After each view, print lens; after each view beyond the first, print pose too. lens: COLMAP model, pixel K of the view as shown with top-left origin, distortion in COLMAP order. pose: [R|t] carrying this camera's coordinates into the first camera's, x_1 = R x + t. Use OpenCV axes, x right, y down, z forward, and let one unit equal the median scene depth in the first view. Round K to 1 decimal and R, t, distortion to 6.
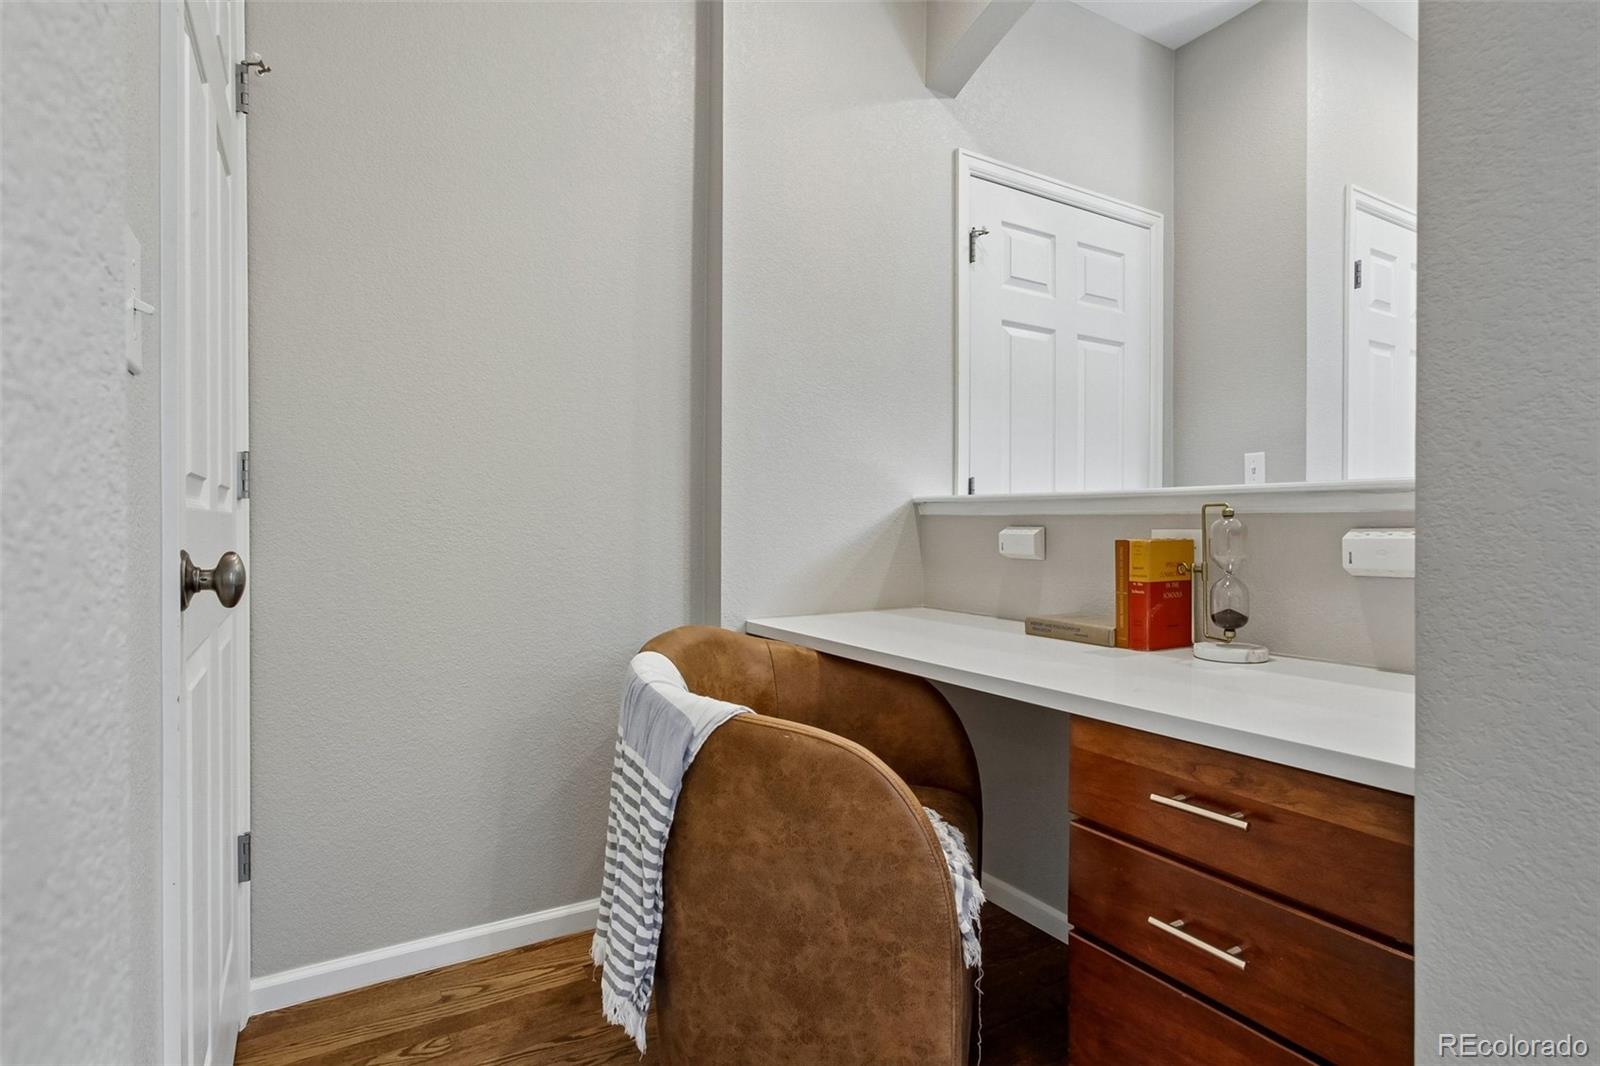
lens RADIAL K [[797.6, 0, 786.3], [0, 797.6, 531.8], [0, 0, 1]] dist [-0.027473, 0.016929]
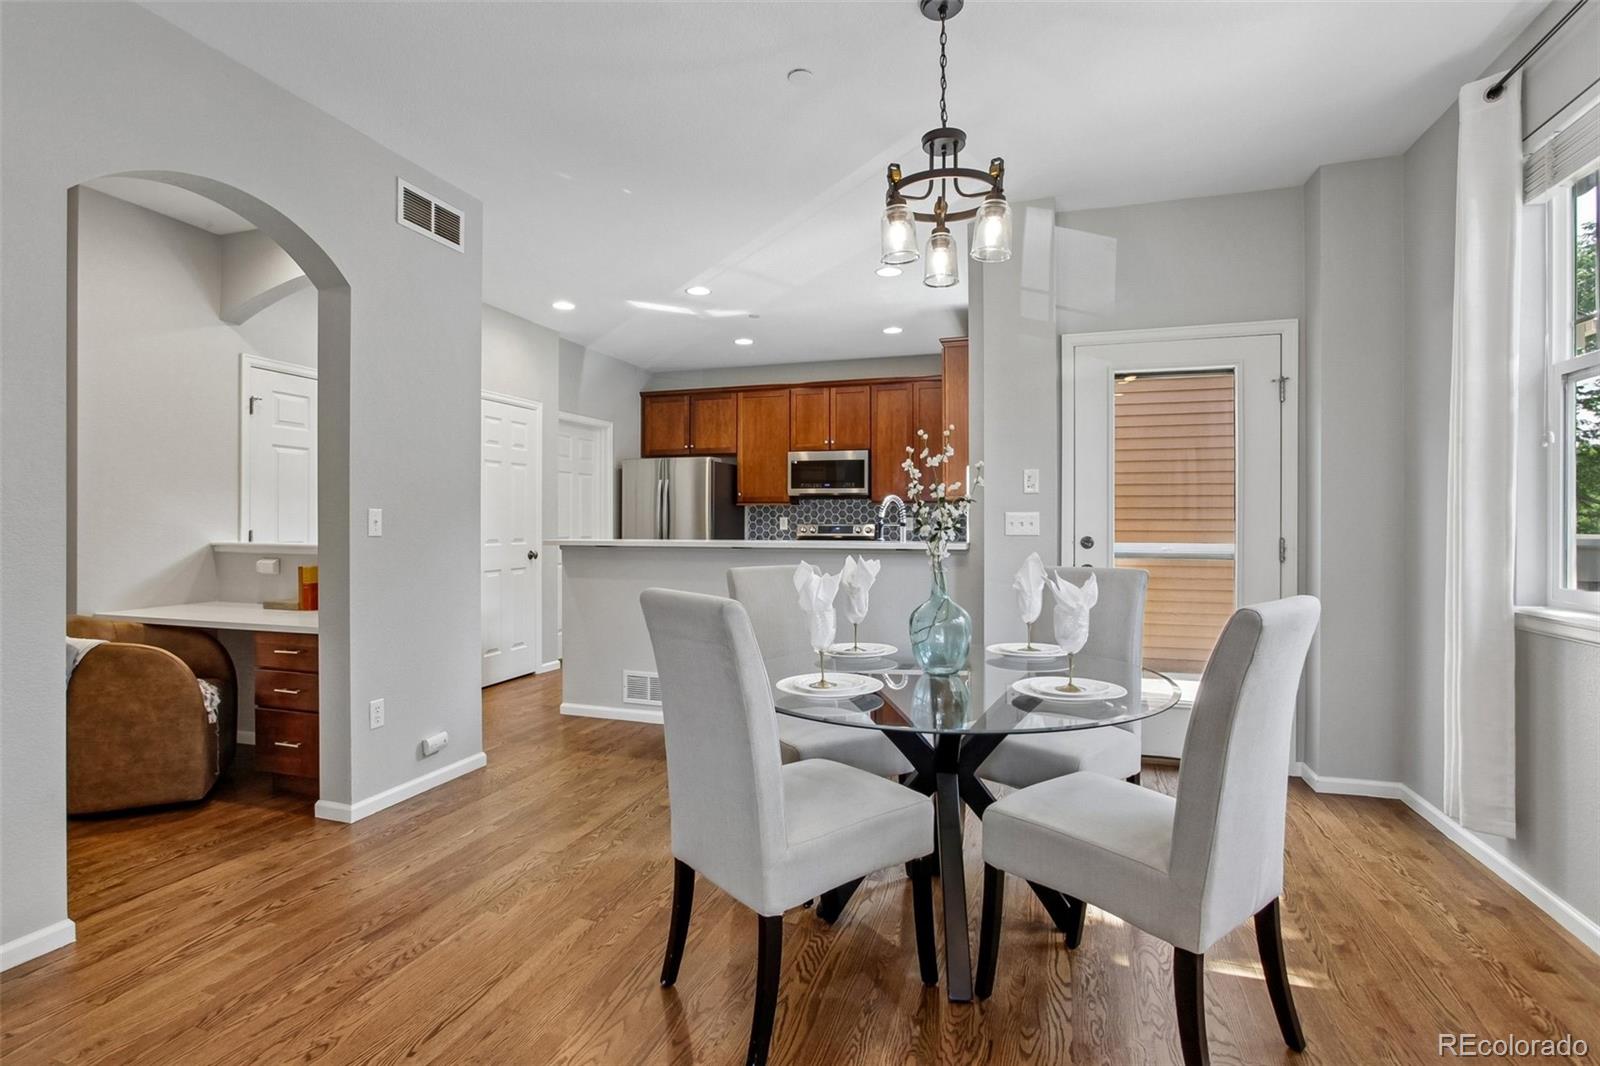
lens RADIAL K [[797.6, 0, 783.8], [0, 797.6, 527.4], [0, 0, 1]] dist [-0.027473, 0.016929]
pose [[0.759236, -0.002128, 0.650812, -0.044124], [0.006172, 0.999973, -0.003930, -0.116294], [-0.650786, 0.007000, 0.759229, -2.307456]]
